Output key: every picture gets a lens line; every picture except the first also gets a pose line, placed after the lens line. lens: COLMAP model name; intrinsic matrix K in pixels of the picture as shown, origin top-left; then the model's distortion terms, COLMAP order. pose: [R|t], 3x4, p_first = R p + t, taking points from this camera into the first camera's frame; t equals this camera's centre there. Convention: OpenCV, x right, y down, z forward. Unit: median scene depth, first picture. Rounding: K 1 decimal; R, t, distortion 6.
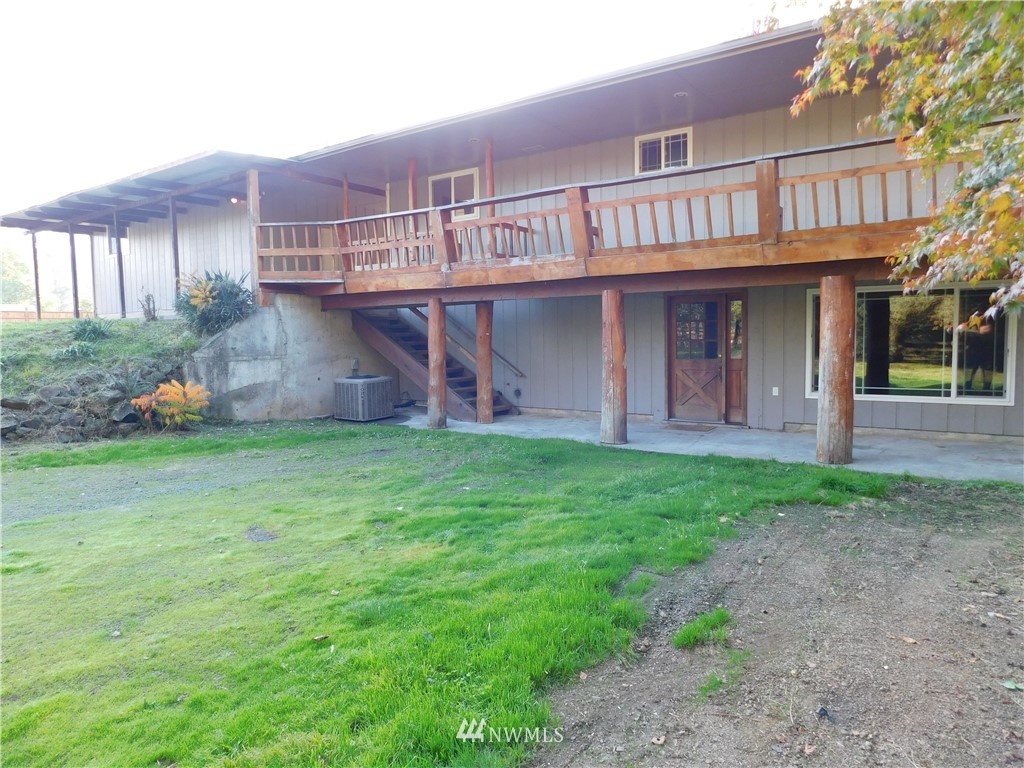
lens RADIAL K [[673.6, 0, 512.0], [0, 673.6, 384.0], [0, 0, 1]] dist [-0.065140, 0.045237]
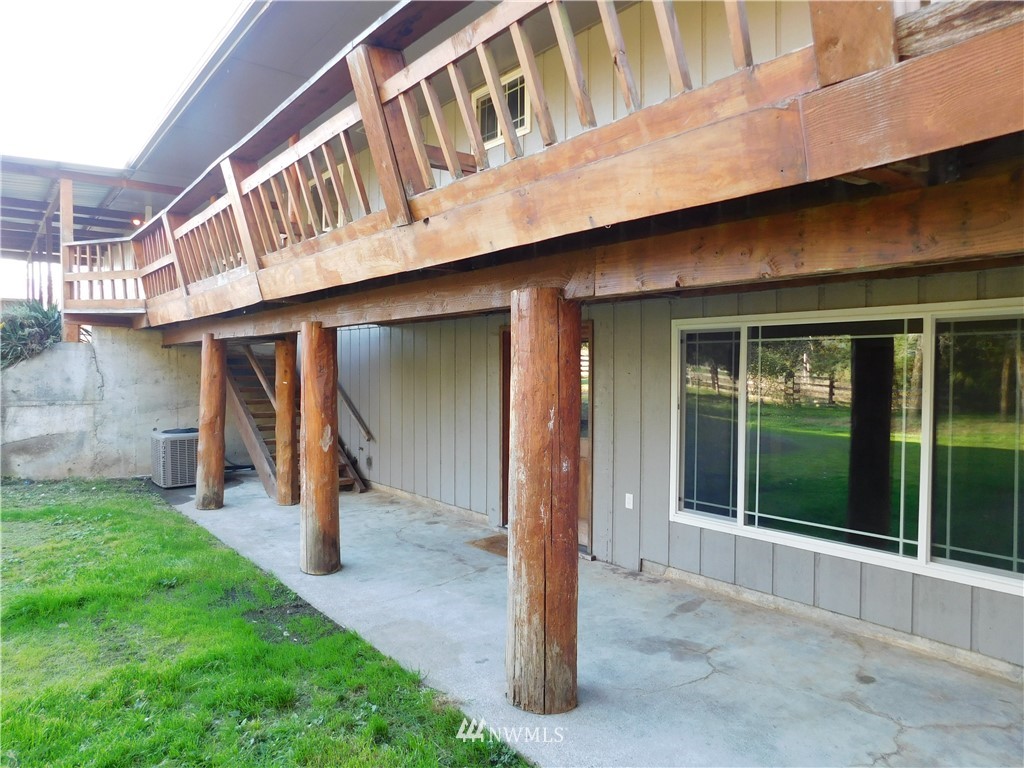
lens RADIAL K [[673.6, 0, 512.0], [0, 673.6, 384.0], [0, 0, 1]] dist [-0.065140, 0.045237]
pose [[0.962207, 0.028124, -0.270863, 0.385649], [-0.041248, 0.998228, -0.042880, -0.050917], [0.269177, 0.052432, 0.961662, 0.362188]]
